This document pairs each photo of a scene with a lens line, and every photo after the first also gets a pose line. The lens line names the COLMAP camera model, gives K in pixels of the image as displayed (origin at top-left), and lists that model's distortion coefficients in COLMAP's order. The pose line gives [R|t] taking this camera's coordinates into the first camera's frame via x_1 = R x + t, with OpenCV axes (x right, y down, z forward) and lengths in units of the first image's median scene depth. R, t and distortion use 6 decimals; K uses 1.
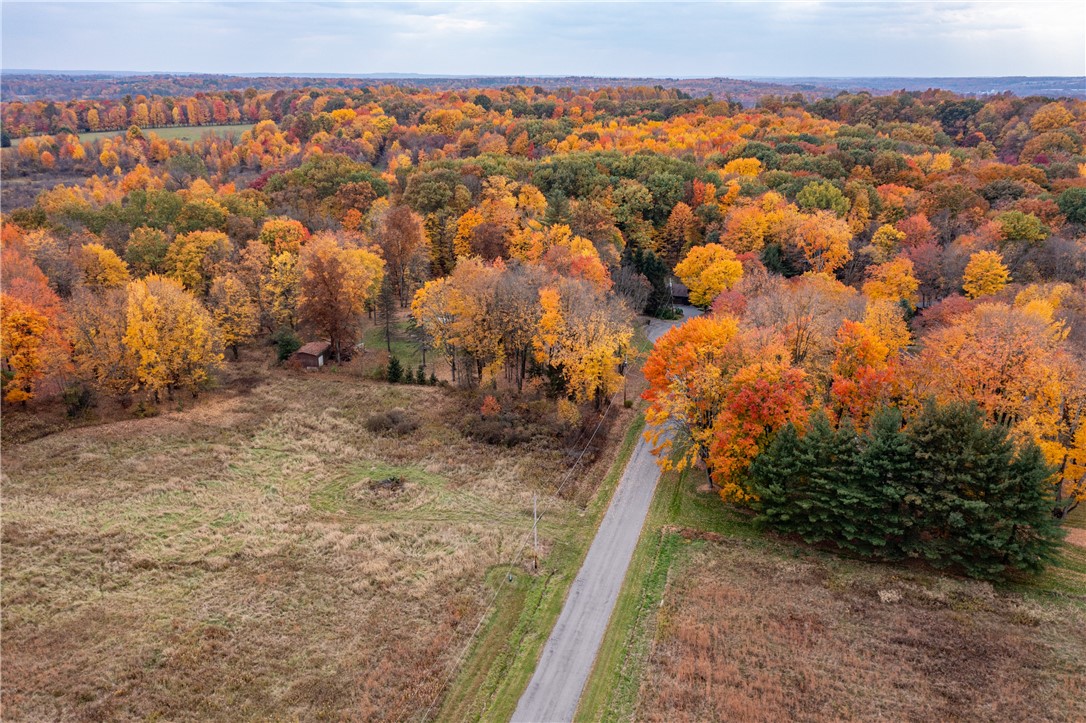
lens RADIAL K [[869.9, 0, 537.7], [0, 869.9, 365.9], [0, 0, 1]] dist [0.005340, 0.012616]
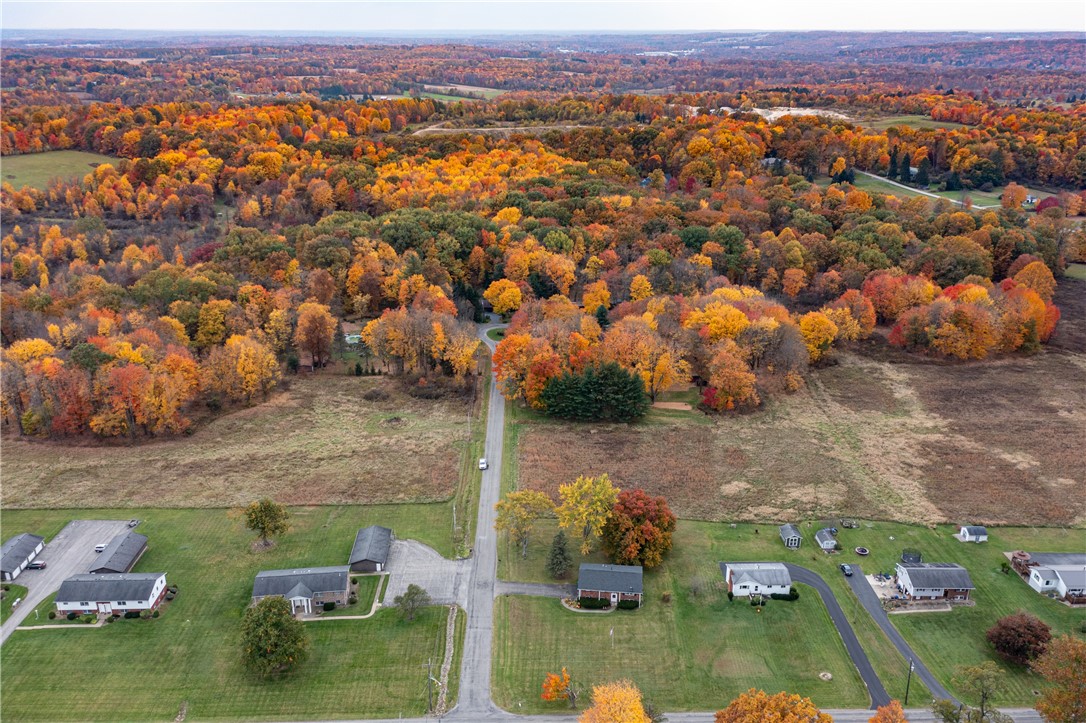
lens RADIAL K [[869.9, 0, 541.1], [0, 869.9, 364.1], [0, 0, 1]] dist [0.005340, 0.012616]
pose [[0.956610, -0.108843, 0.270277, -0.329810], [0.096039, 0.993556, 0.060196, -0.093948], [-0.275087, -0.031627, 0.960899, -1.091011]]
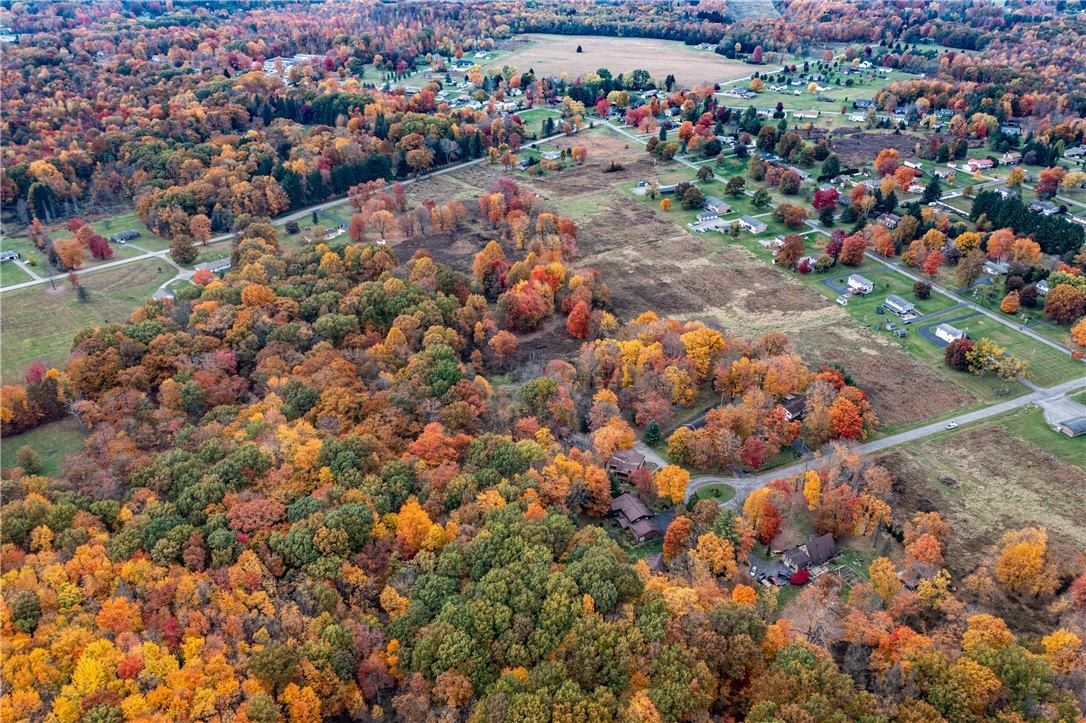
lens RADIAL K [[869.9, 0, 538.9], [0, 869.9, 361.8], [0, 0, 1]] dist [0.005340, 0.012616]
pose [[-0.629363, -0.388711, 0.672909, -0.917073], [0.236383, 0.729120, 0.642268, -1.940468], [-0.740287, 0.563283, -0.366996, 2.338492]]
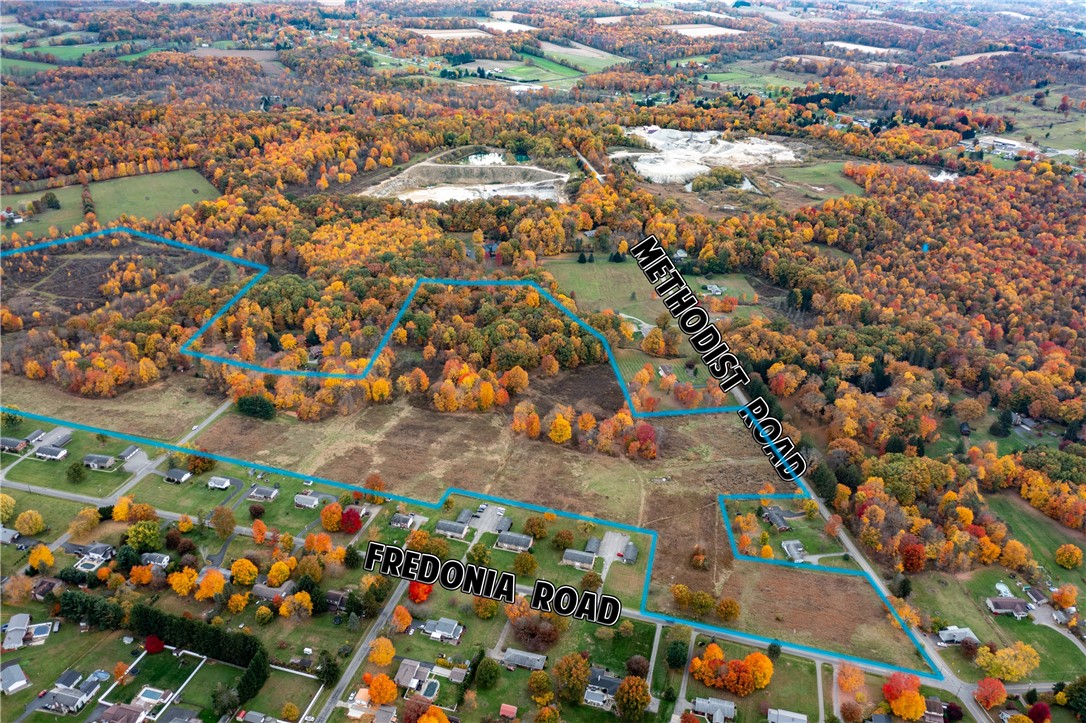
lens RADIAL K [[869.9, 0, 542.0], [0, 869.9, 360.3], [0, 0, 1]] dist [0.005340, 0.012616]
pose [[0.999642, 0.009672, 0.024952, 1.748923], [-0.013833, 0.984926, 0.172423, -1.006202], [-0.022909, -0.172707, 0.984707, -4.052924]]
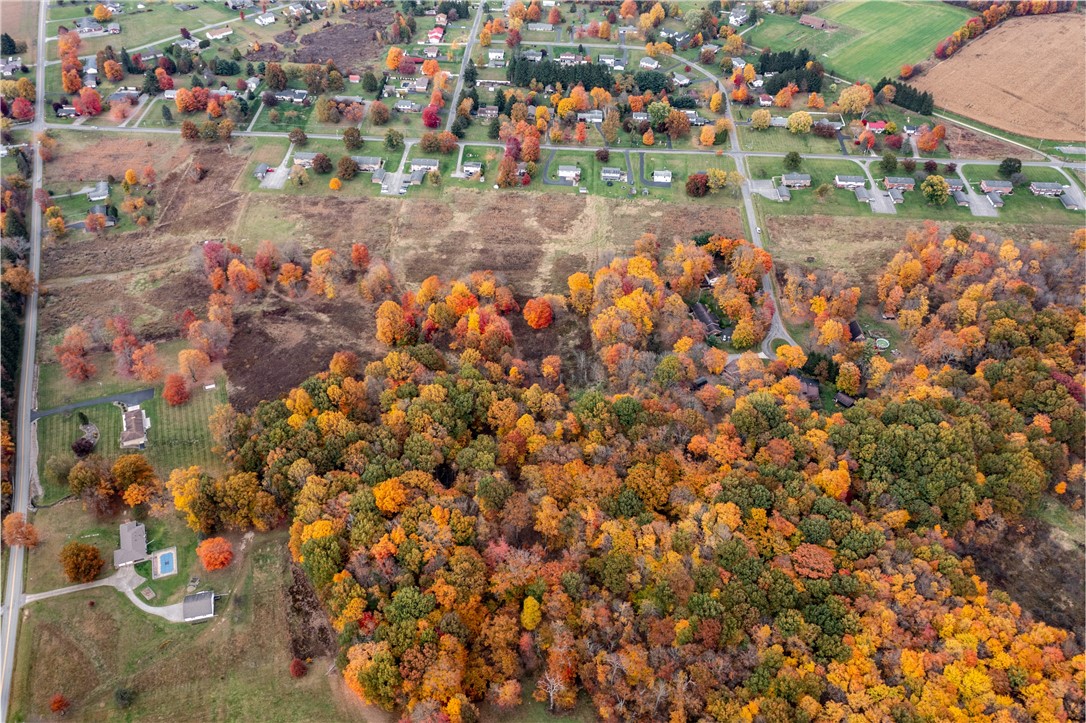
lens RADIAL K [[869.9, 0, 534.3], [0, 869.9, 360.8], [0, 0, 1]] dist [0.005340, 0.012616]
pose [[-0.975465, 0.124568, -0.181523, 1.828234], [-0.093880, 0.510438, 0.854774, -2.867273], [0.199134, 0.850844, -0.486220, 2.835692]]
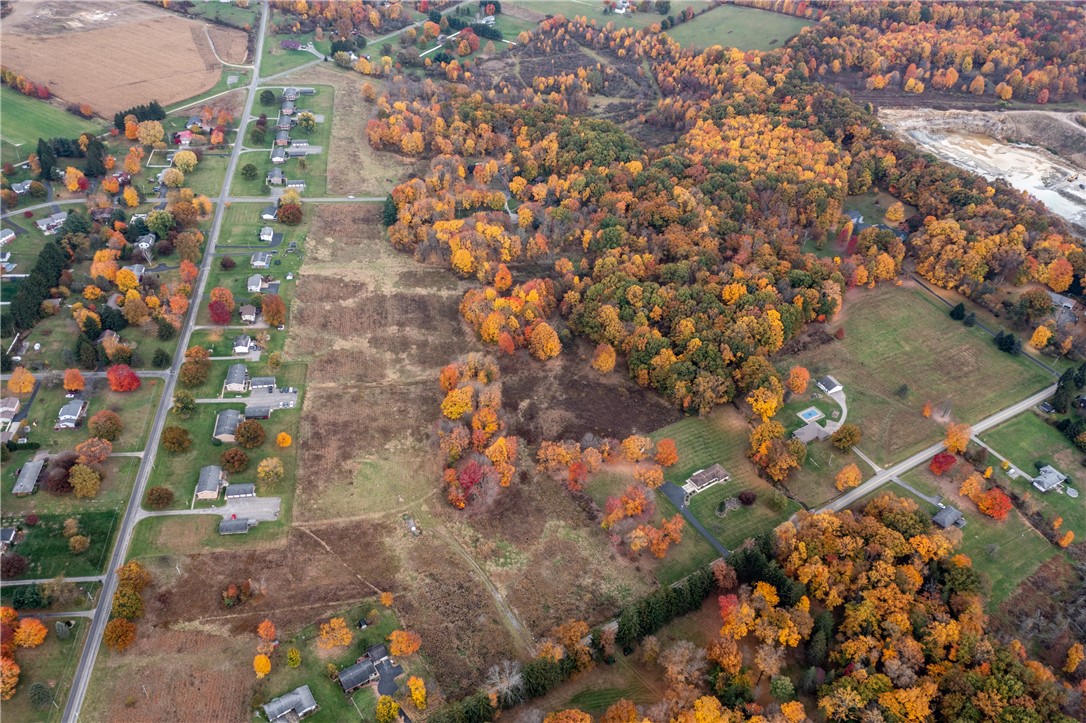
lens RADIAL K [[869.9, 0, 541.5], [0, 869.9, 362.7], [0, 0, 1]] dist [0.005340, 0.012616]
pose [[0.402726, 0.579646, -0.708394, 4.560998], [-0.319029, 0.814289, 0.484926, -1.824389], [0.857923, 0.030706, 0.512859, -1.053425]]
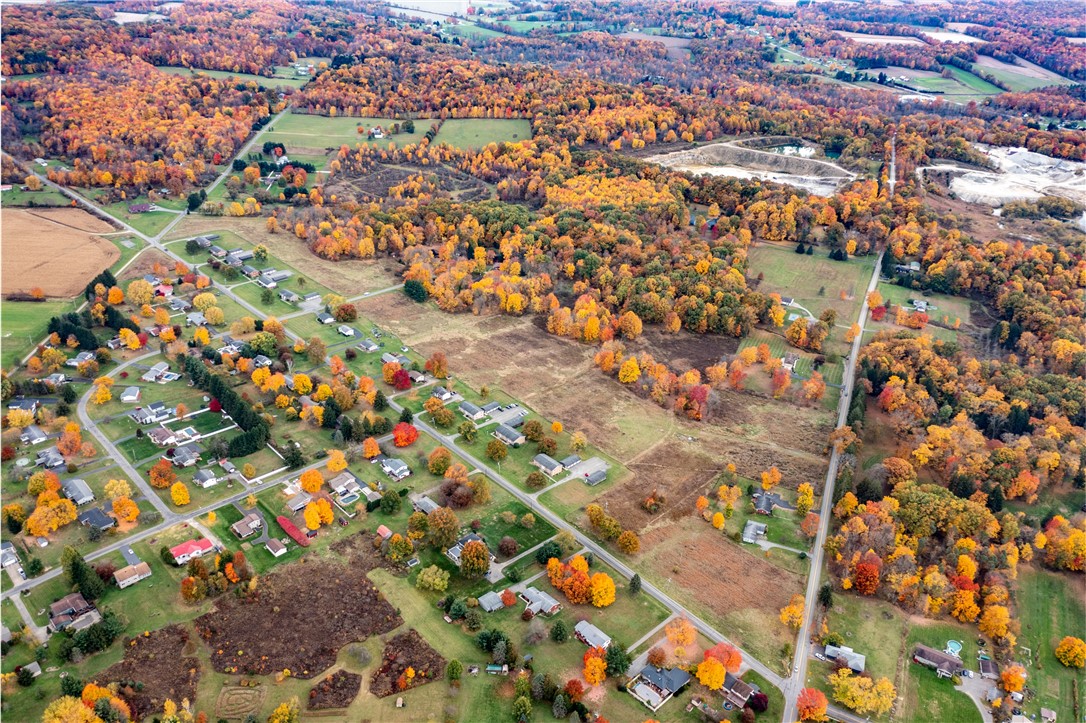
lens RADIAL K [[869.9, 0, 541.0], [0, 869.9, 361.4], [0, 0, 1]] dist [0.005340, 0.012616]
pose [[0.858675, 0.265479, -0.438404, 3.680192], [-0.187608, 0.958833, 0.213173, -0.838761], [0.476949, -0.100798, 0.873132, -4.028827]]
